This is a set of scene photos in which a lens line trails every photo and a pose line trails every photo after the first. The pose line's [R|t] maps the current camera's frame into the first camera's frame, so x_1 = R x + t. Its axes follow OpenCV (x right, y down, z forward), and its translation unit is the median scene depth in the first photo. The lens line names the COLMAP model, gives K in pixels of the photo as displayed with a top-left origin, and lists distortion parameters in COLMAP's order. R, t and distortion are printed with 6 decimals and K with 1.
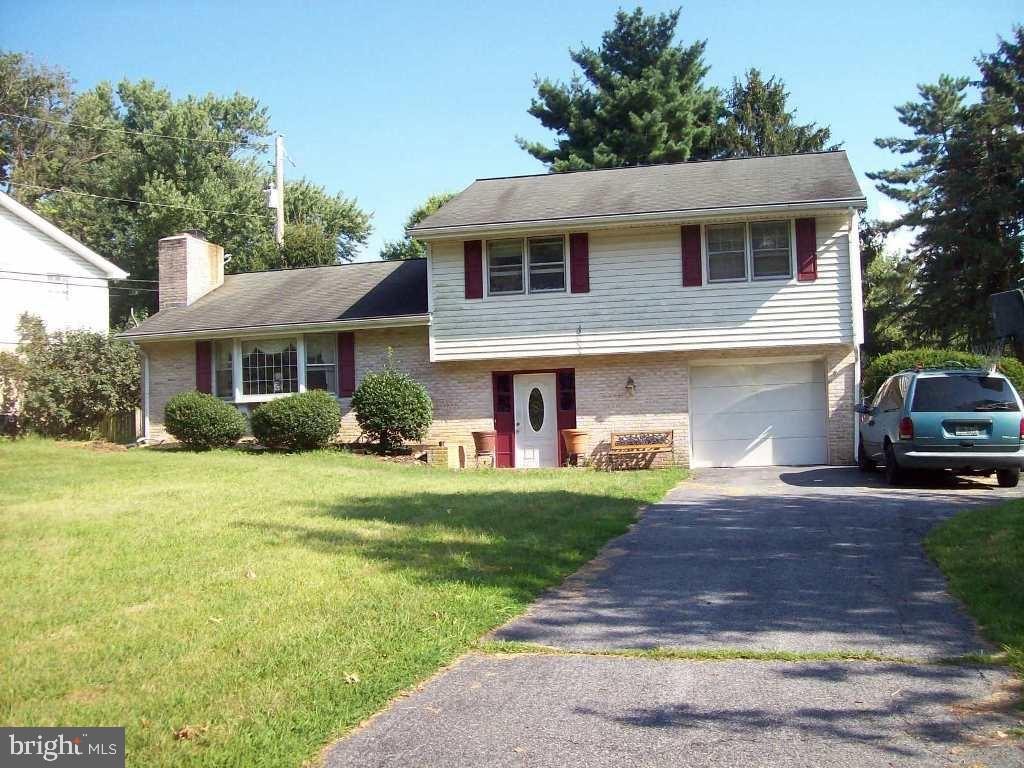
lens RADIAL K [[1082.5, 0, 498.6], [0, 1082.5, 385.0], [0, 0, 1]] dist [-0.192588, 0.171514]
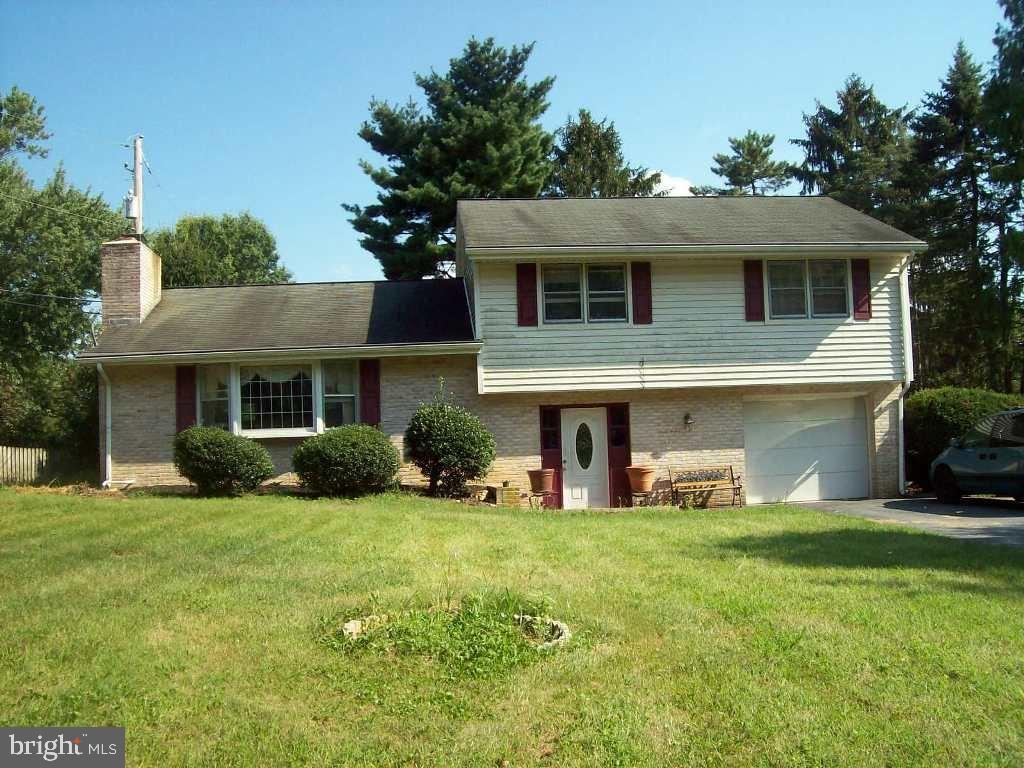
lens RADIAL K [[1082.5, 0, 498.6], [0, 1082.5, 385.0], [0, 0, 1]] dist [-0.192588, 0.171514]
pose [[0.944161, 0.016193, 0.329086, -0.346694], [-0.004757, 0.999357, -0.035528, 0.003290], [-0.329450, 0.031979, 0.943631, 0.135947]]
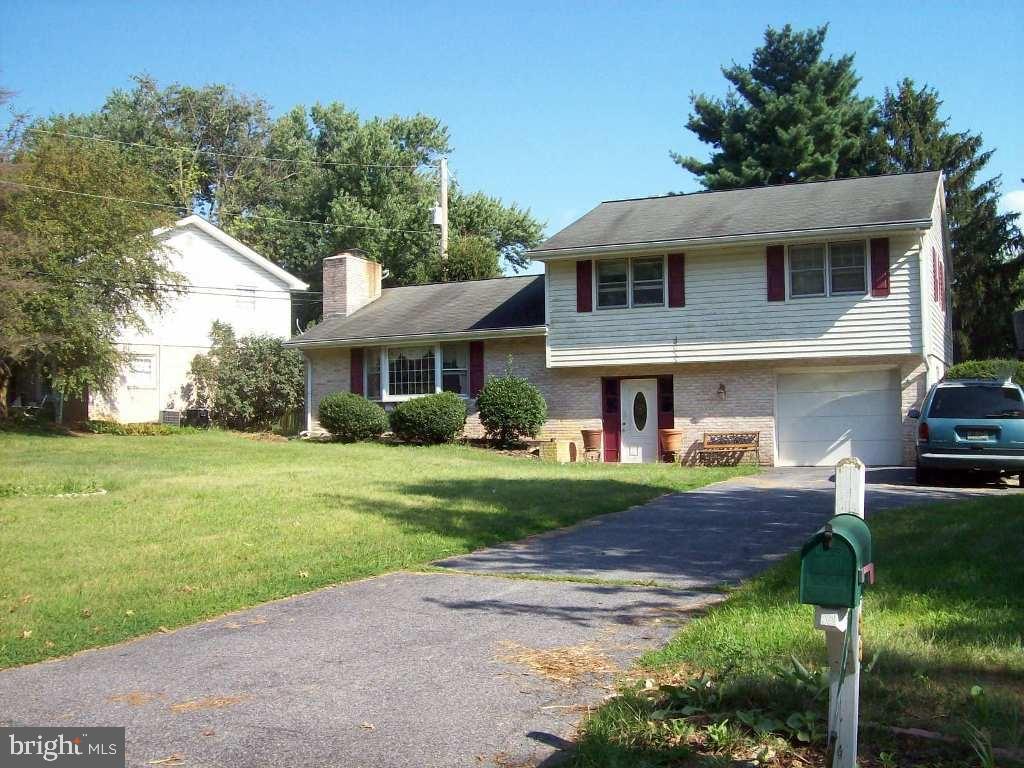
lens RADIAL K [[1082.5, 0, 498.6], [0, 1082.5, 385.0], [0, 0, 1]] dist [-0.192588, 0.171514]
pose [[0.981526, 0.009445, -0.191097, 0.104265], [-0.009431, 0.999955, 0.000984, -0.004131], [0.191098, 0.000837, 0.981571, -0.122459]]
